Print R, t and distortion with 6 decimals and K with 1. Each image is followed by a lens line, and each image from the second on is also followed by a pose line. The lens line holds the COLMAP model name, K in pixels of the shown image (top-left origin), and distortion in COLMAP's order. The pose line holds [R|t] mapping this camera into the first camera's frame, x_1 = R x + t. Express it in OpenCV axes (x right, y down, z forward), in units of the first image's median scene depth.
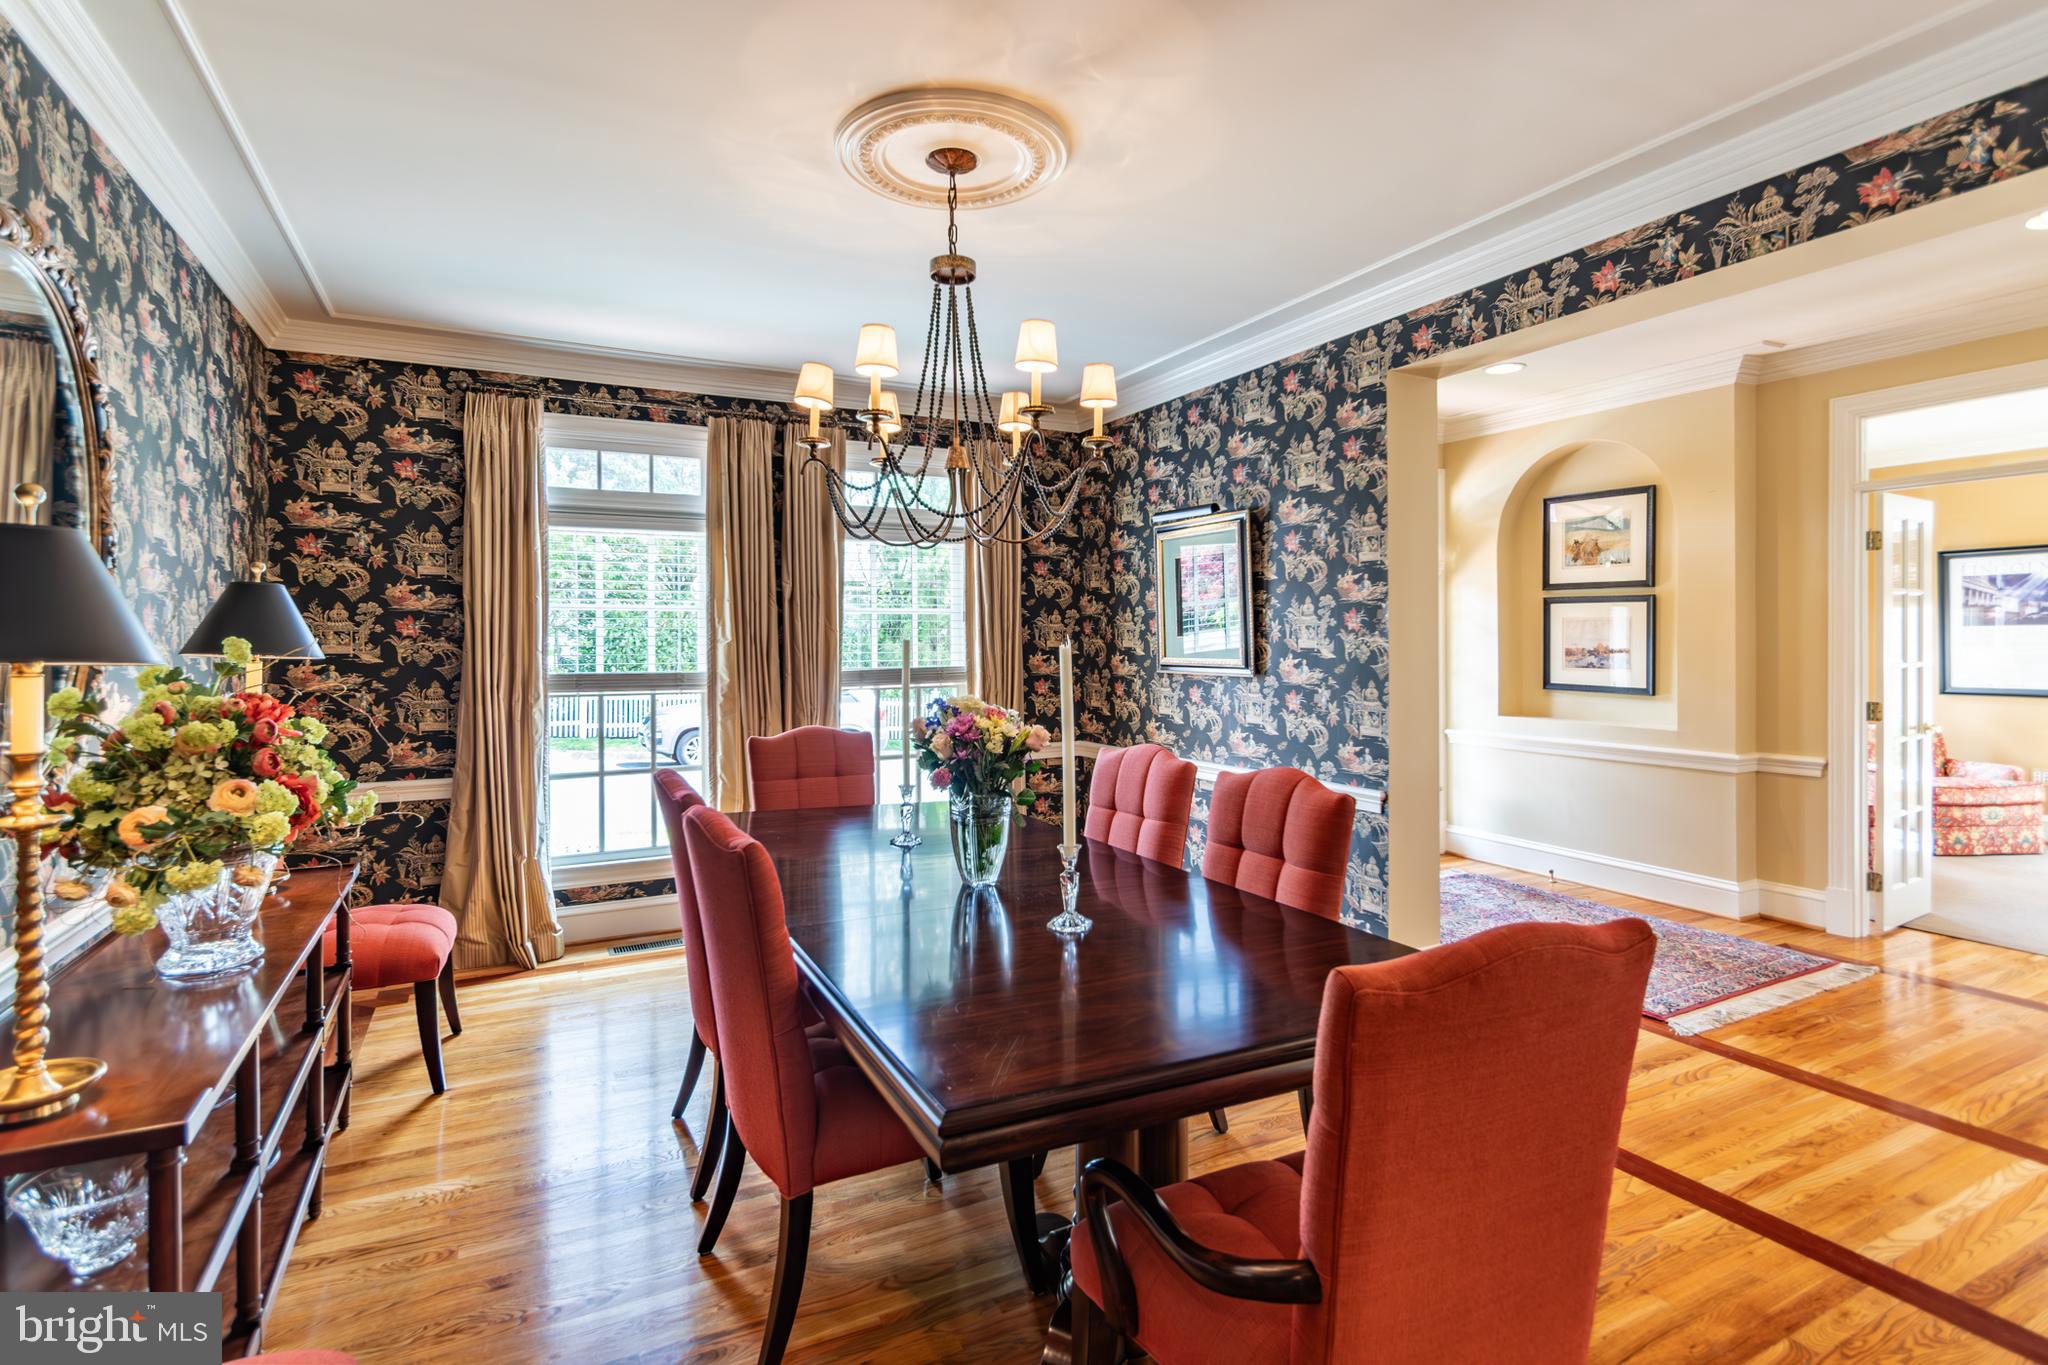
lens RADIAL K [[978.7, 0, 1030.8], [0, 978.7, 665.9], [0, 0, 1]] dist [0.011835, -0.011059]
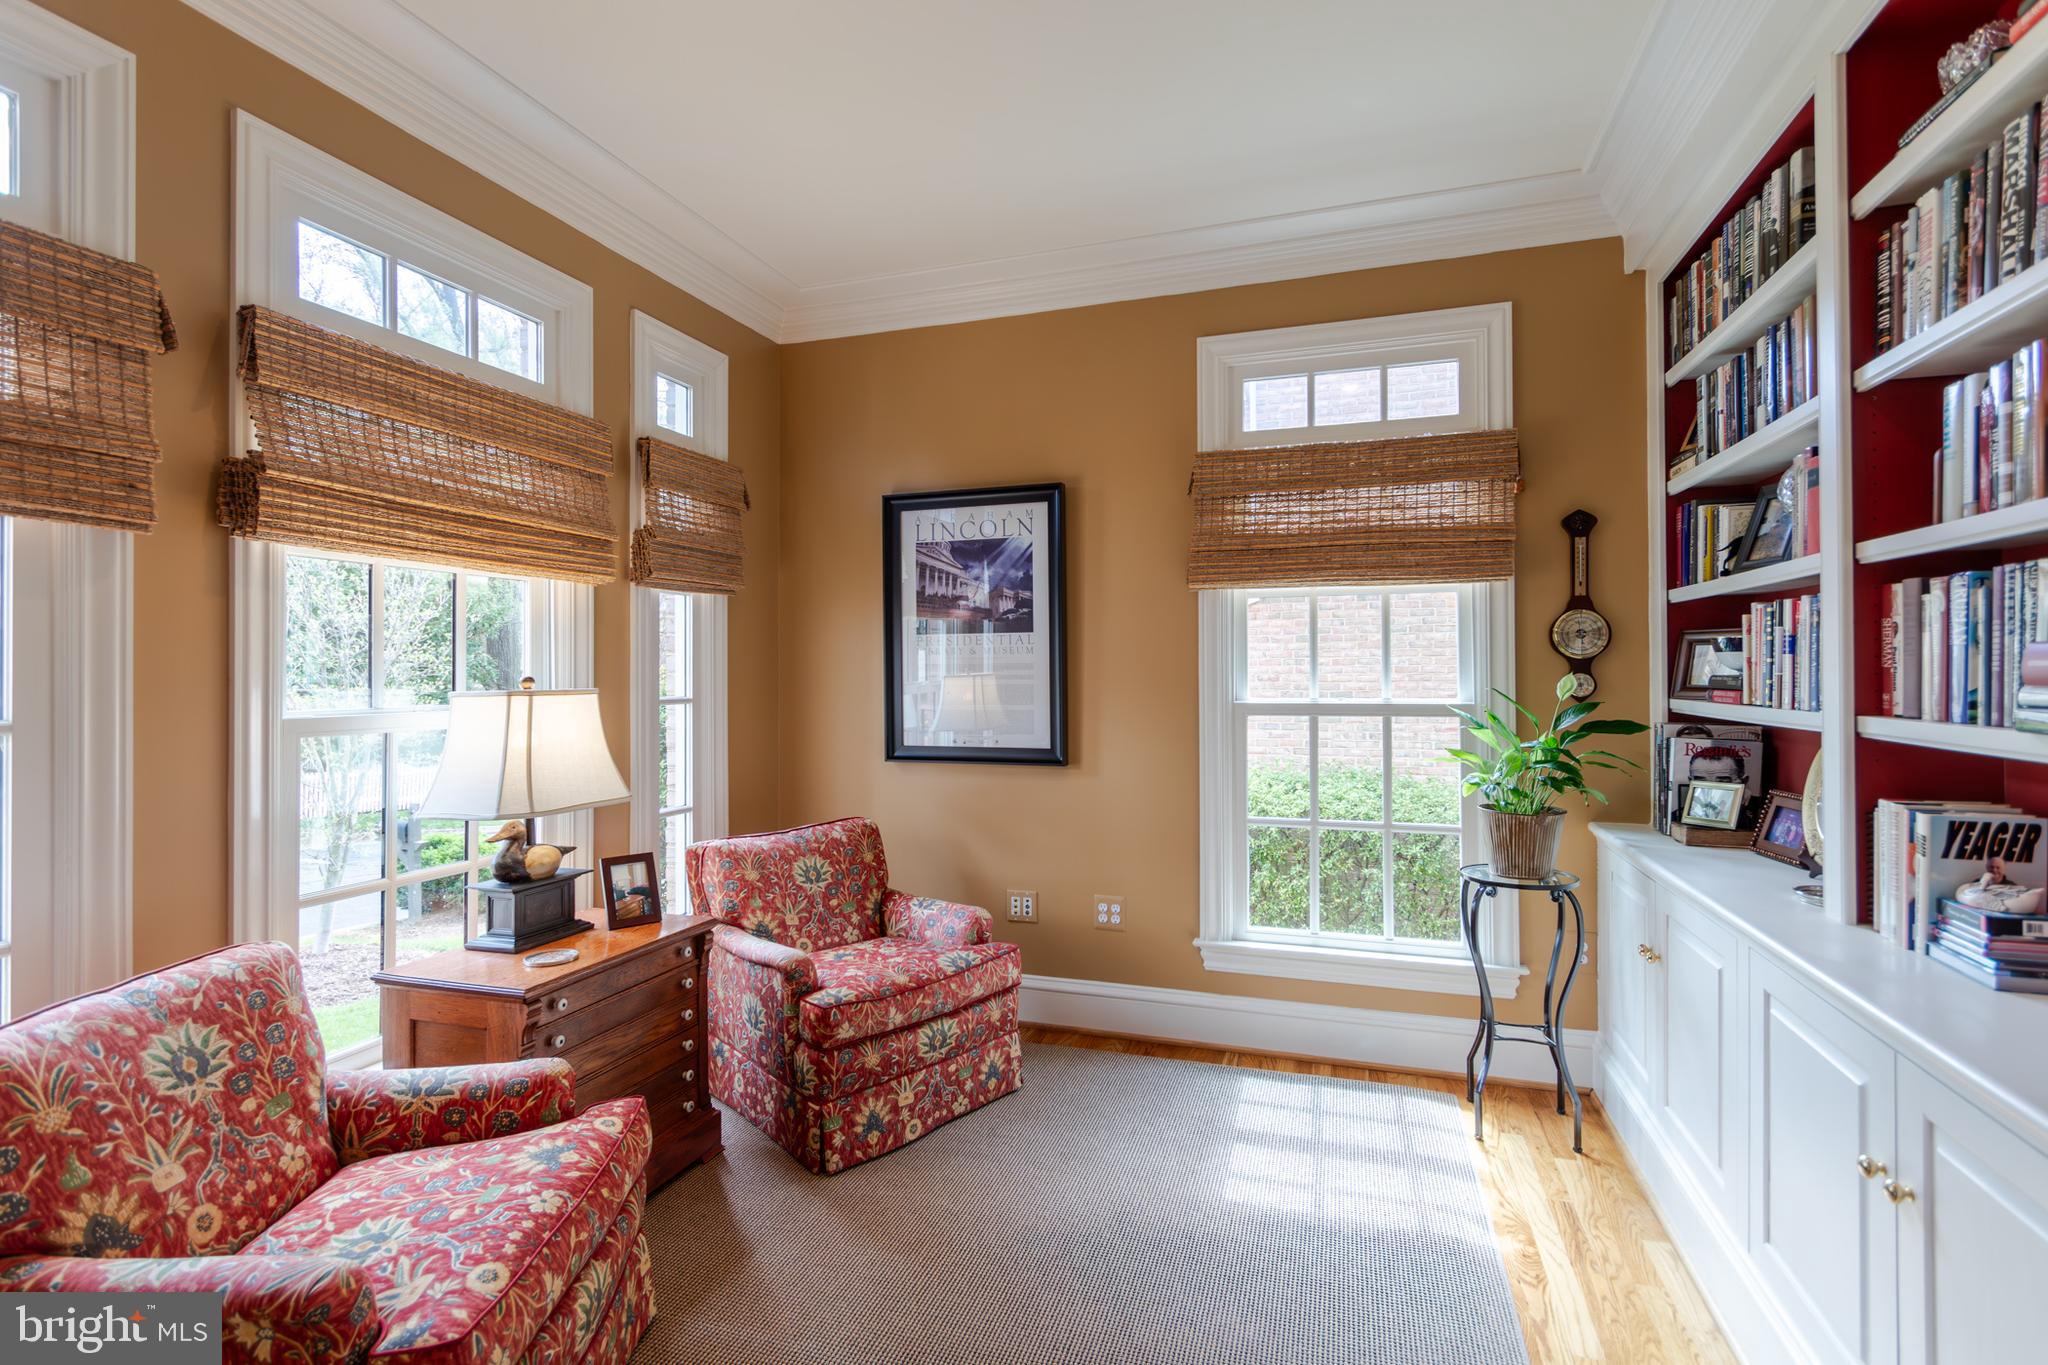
lens RADIAL K [[982.5, 0, 1028.6], [0, 982.5, 666.8], [0, 0, 1]] dist [0.005845, -0.007919]
pose [[0.713394, 0.005448, 0.700742, 0.643666], [0.009139, 0.999812, -0.017078, -0.012582], [-0.700704, 0.018587, 0.713210, 0.596820]]
